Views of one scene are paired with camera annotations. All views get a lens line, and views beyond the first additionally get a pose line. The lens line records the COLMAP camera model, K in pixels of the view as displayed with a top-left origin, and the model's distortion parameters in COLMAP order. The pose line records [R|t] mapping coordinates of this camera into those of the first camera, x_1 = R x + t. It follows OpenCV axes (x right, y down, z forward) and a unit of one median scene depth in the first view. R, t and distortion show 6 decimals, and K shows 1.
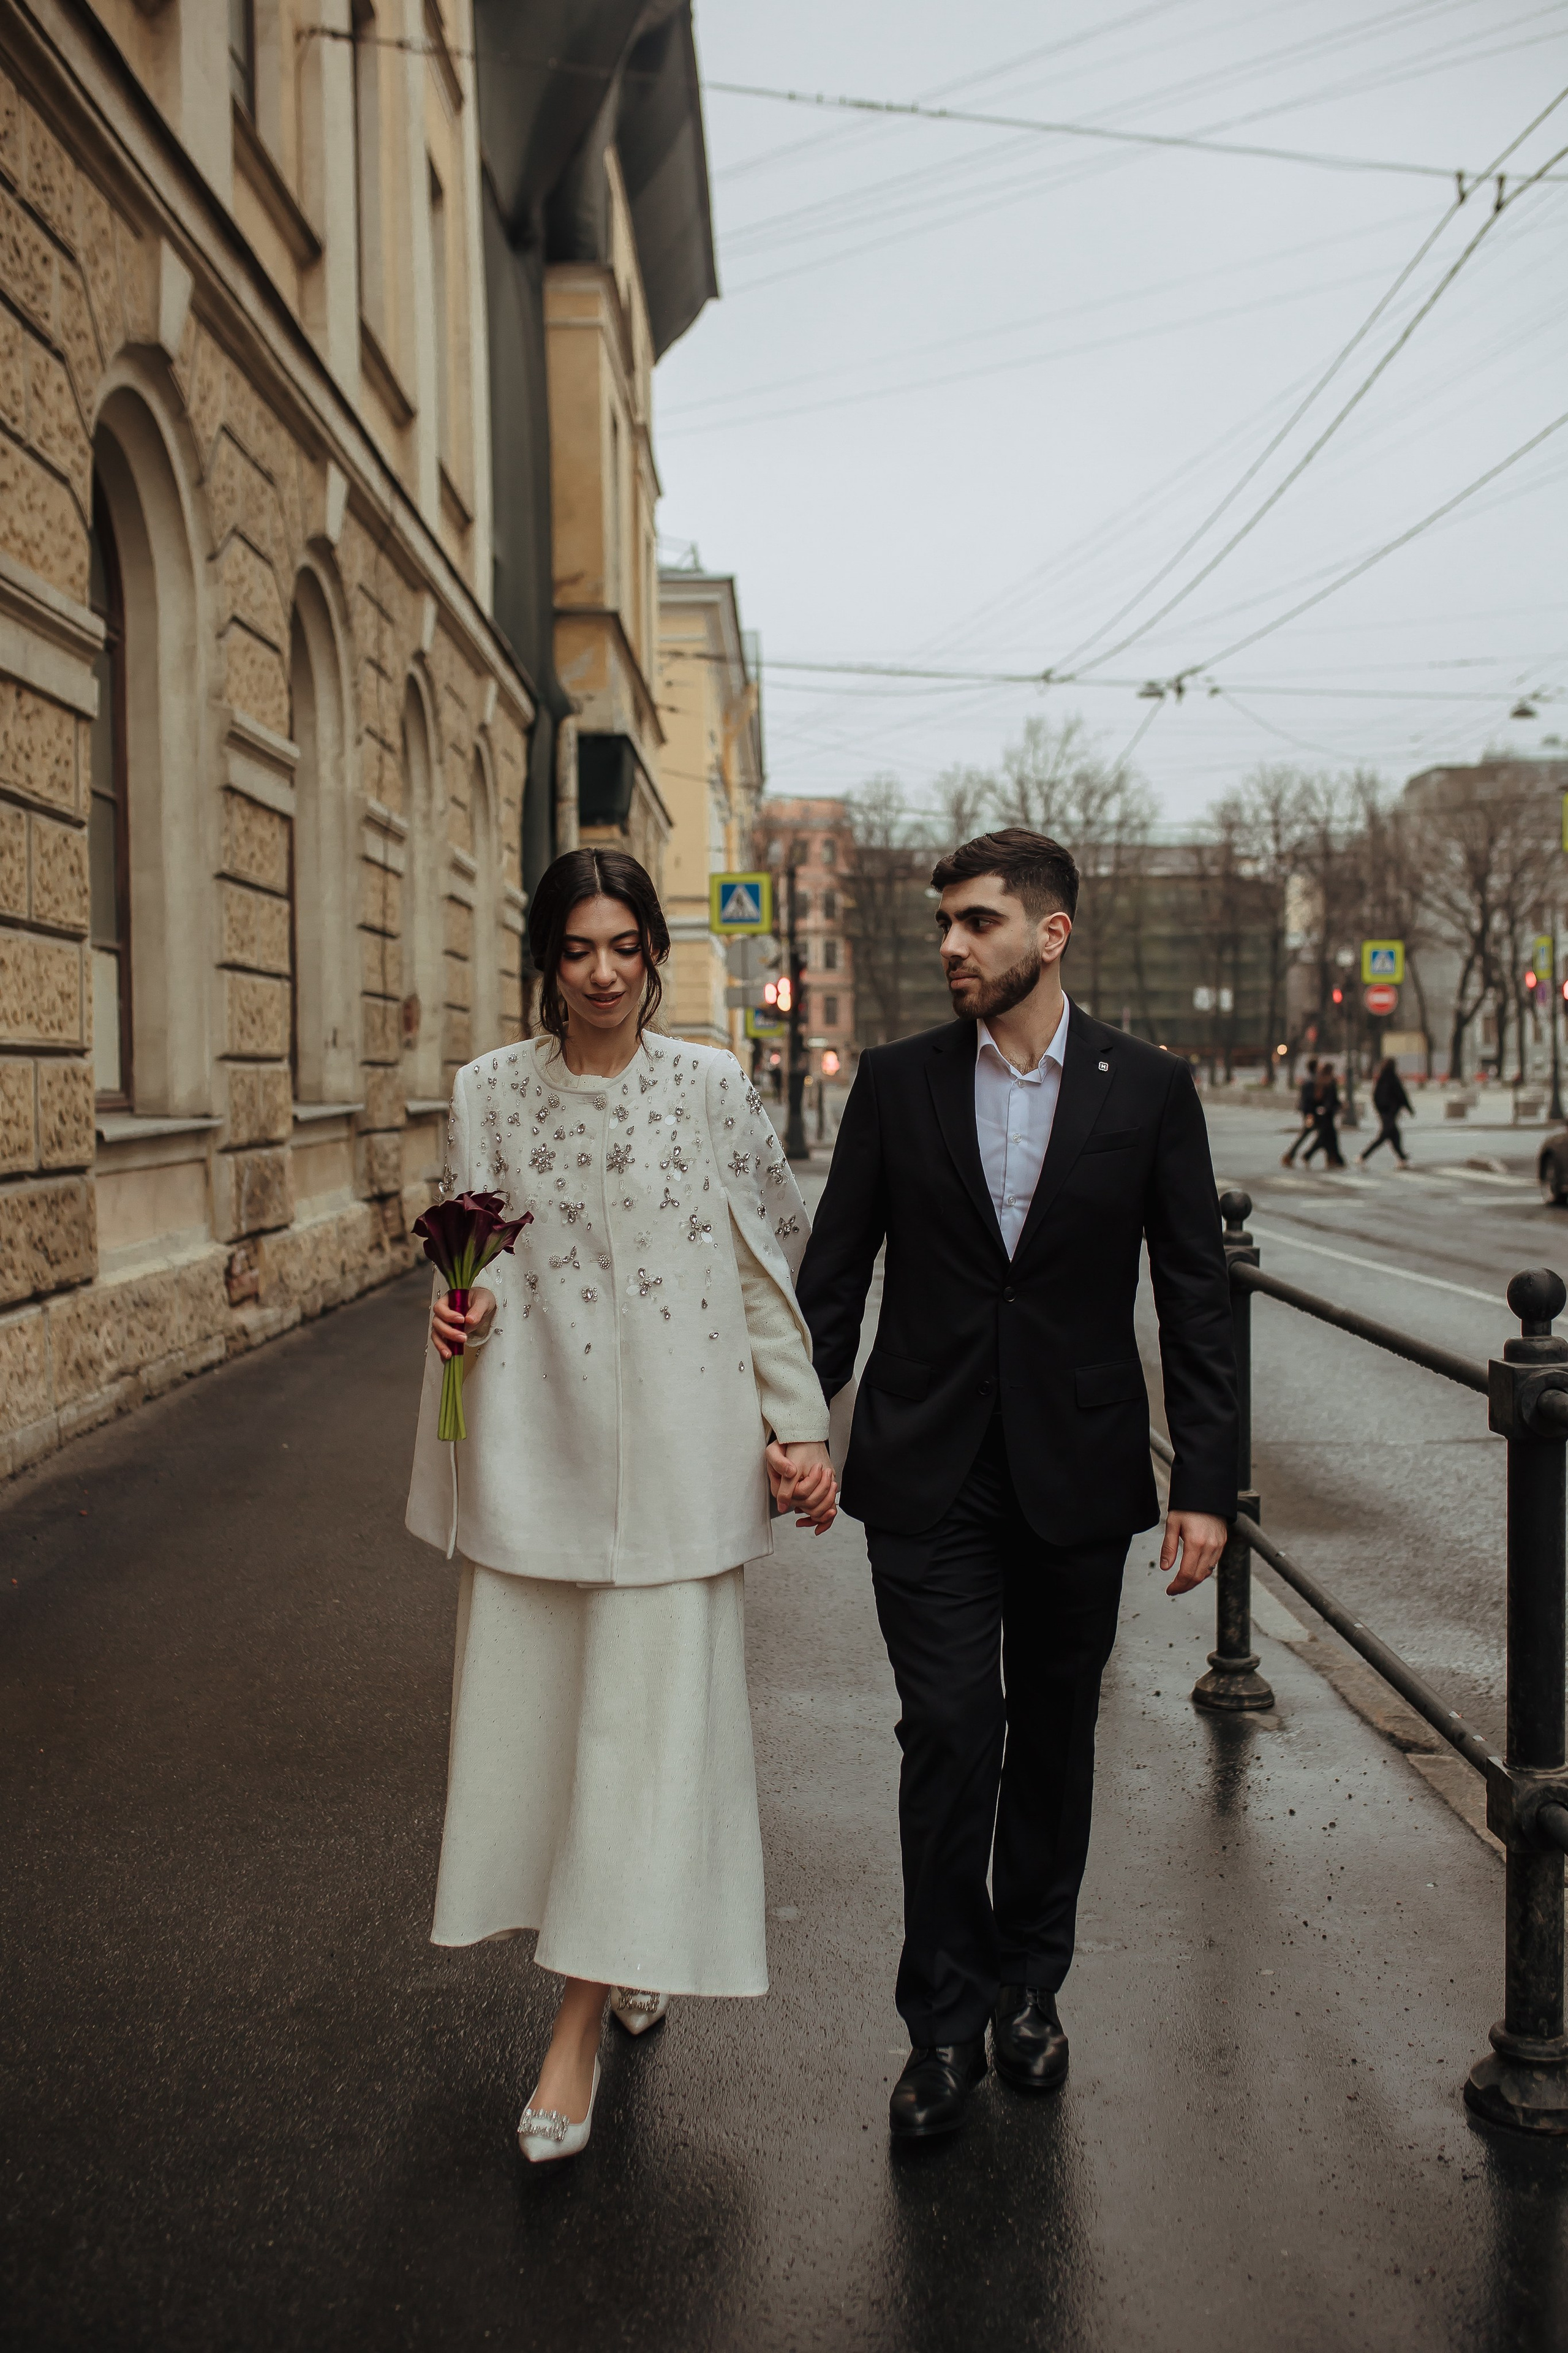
lens RADIAL K [[2245.6, 0, 784.0], [0, 2245.6, 1176.5], [0, 0, 1]] dist [-0.058481, 0.087579]
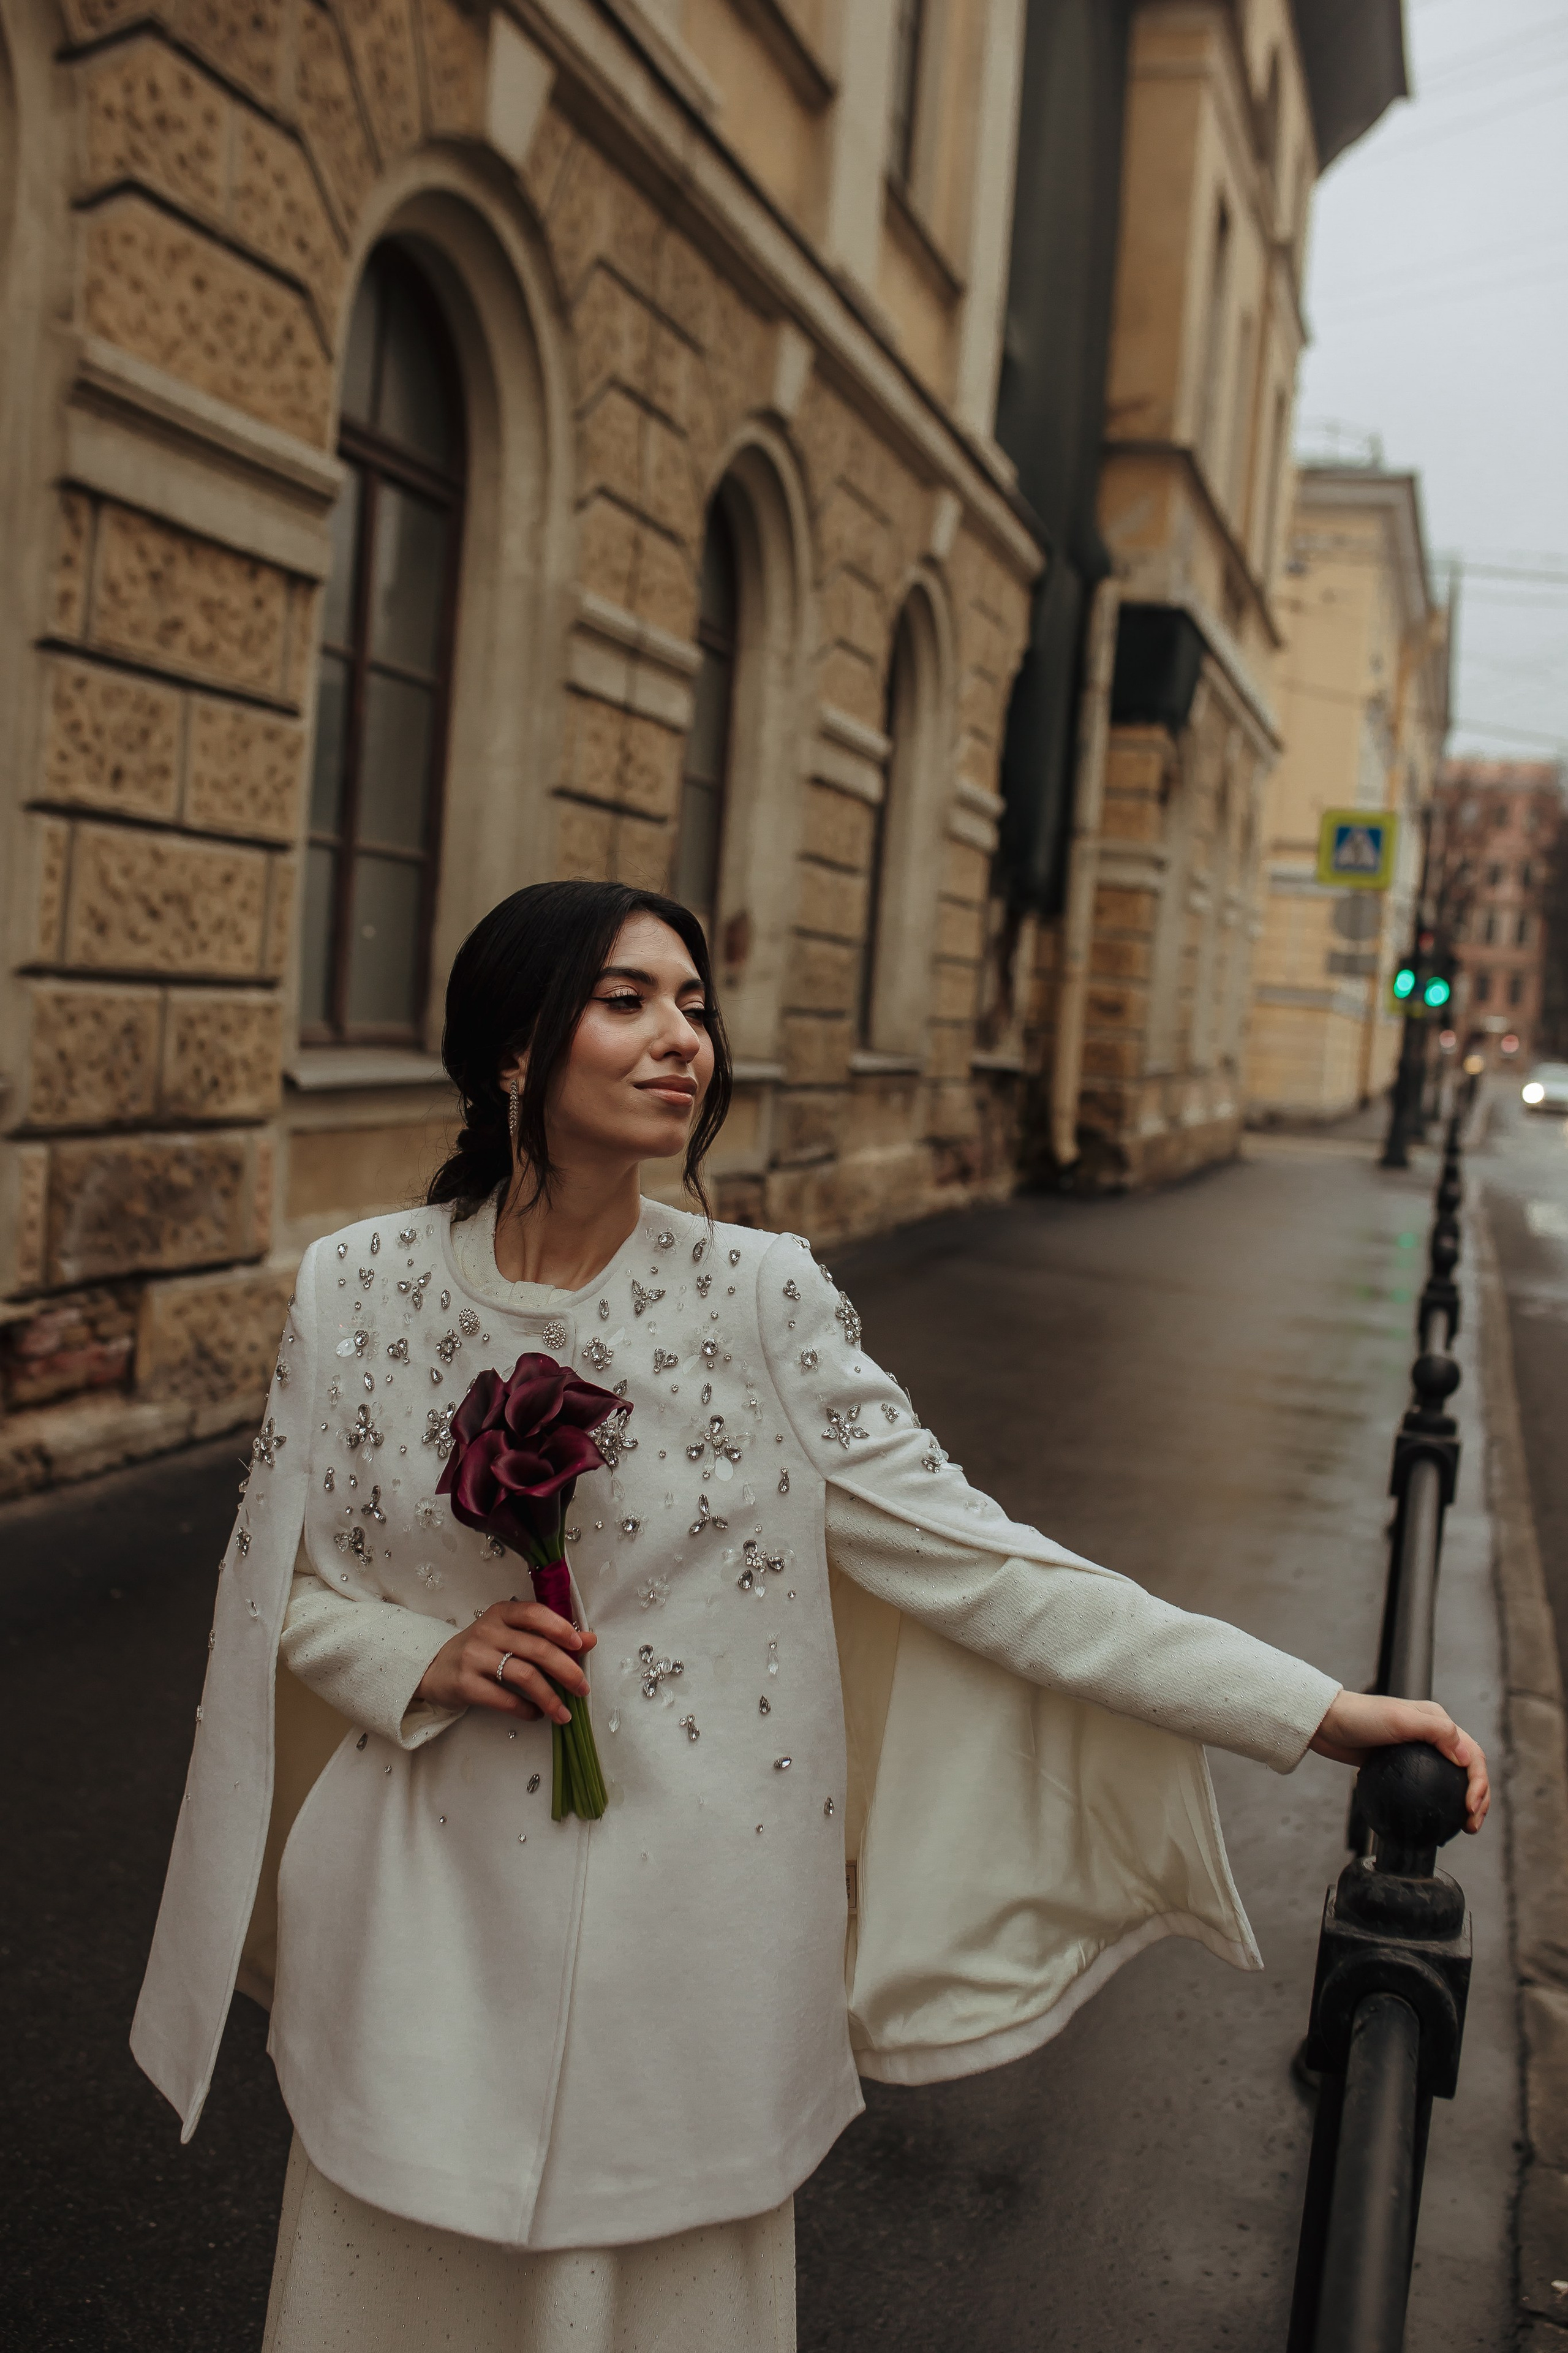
lens RADIAL K [[2247.6, 0, 775.0], [0, 2247.6, 1179.4], [0, 0, 1]] dist [-0.056033, 0.082881]
pose [[0.951077, 0.107472, -0.289658, 0.039712], [-0.100343, 0.994173, 0.039398, -0.017858], [0.292204, -0.008406, 0.956319, 0.219972]]
